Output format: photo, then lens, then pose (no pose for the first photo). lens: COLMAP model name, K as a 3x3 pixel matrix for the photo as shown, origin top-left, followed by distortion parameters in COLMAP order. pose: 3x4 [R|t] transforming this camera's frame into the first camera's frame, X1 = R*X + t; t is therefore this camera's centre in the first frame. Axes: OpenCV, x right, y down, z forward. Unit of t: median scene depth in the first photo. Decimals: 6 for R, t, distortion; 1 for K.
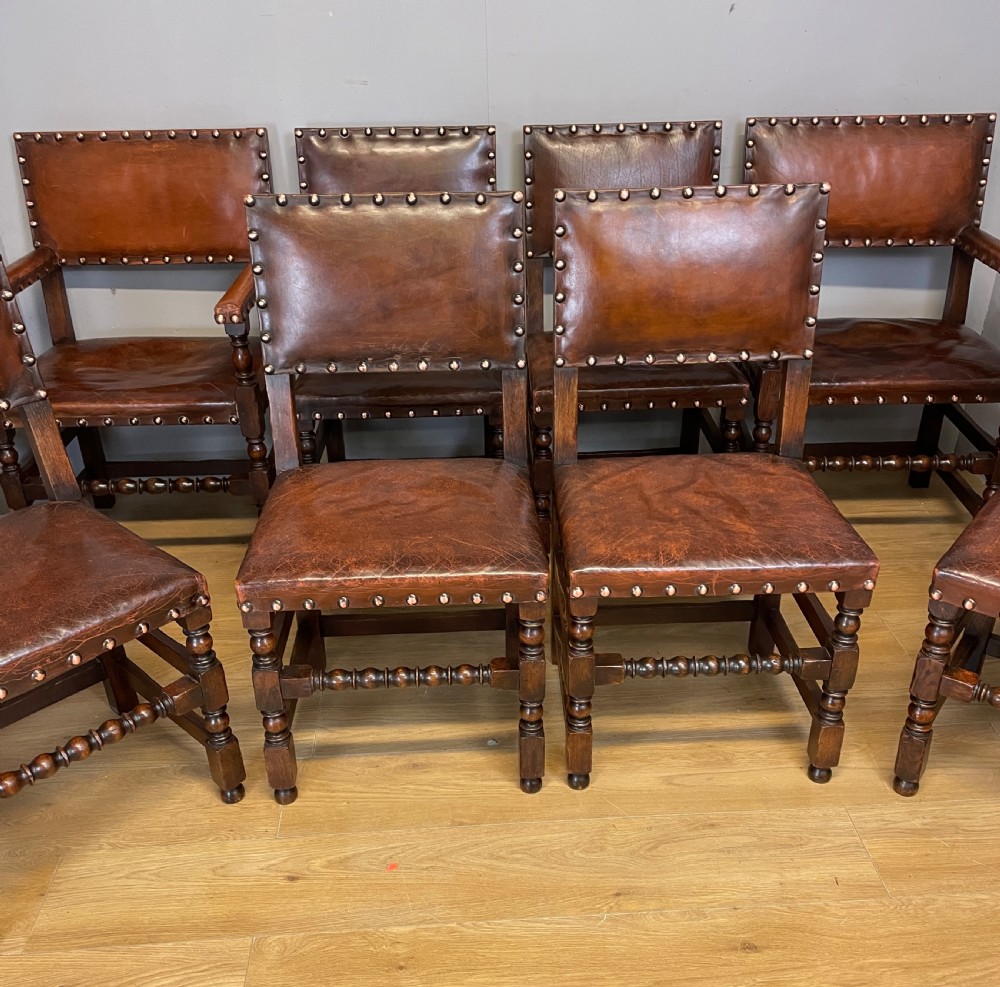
lens RADIAL K [[990.6, 0, 506.4], [0, 990.6, 564.0], [0, 0, 1]] dist [0.063534, -0.081498]
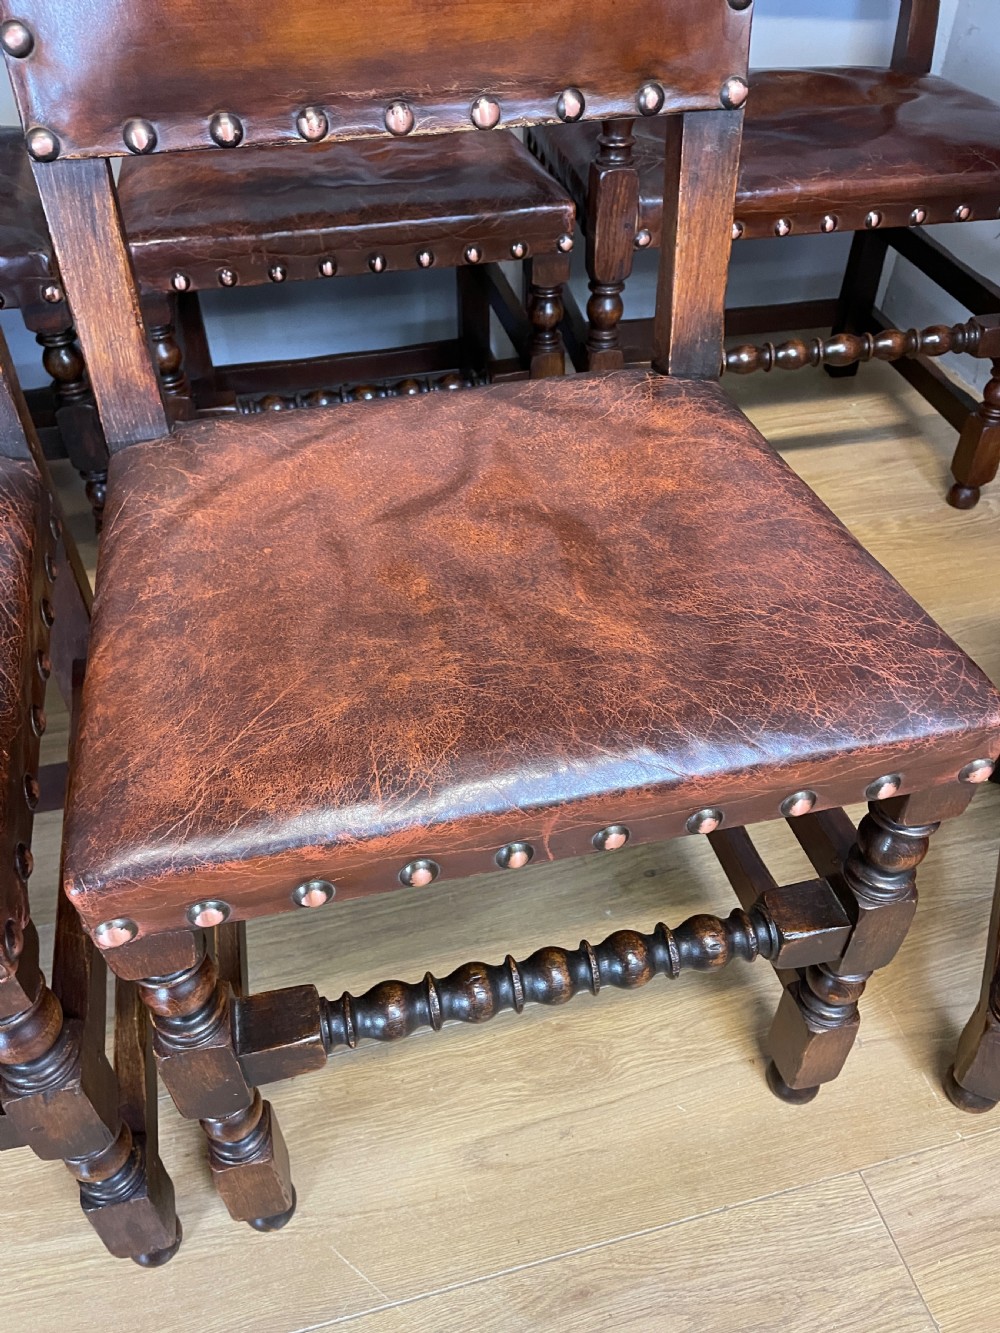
lens RADIAL K [[1017.0, 0, 500.0], [0, 1017.0, 666.5], [0, 0, 1]] dist [0.089171, -0.116949]
pose [[0.980141, -0.125505, 0.153532, 0.104732], [0.090136, 0.971596, 0.218809, -0.076126], [-0.176632, -0.200625, 0.963613, 0.484083]]
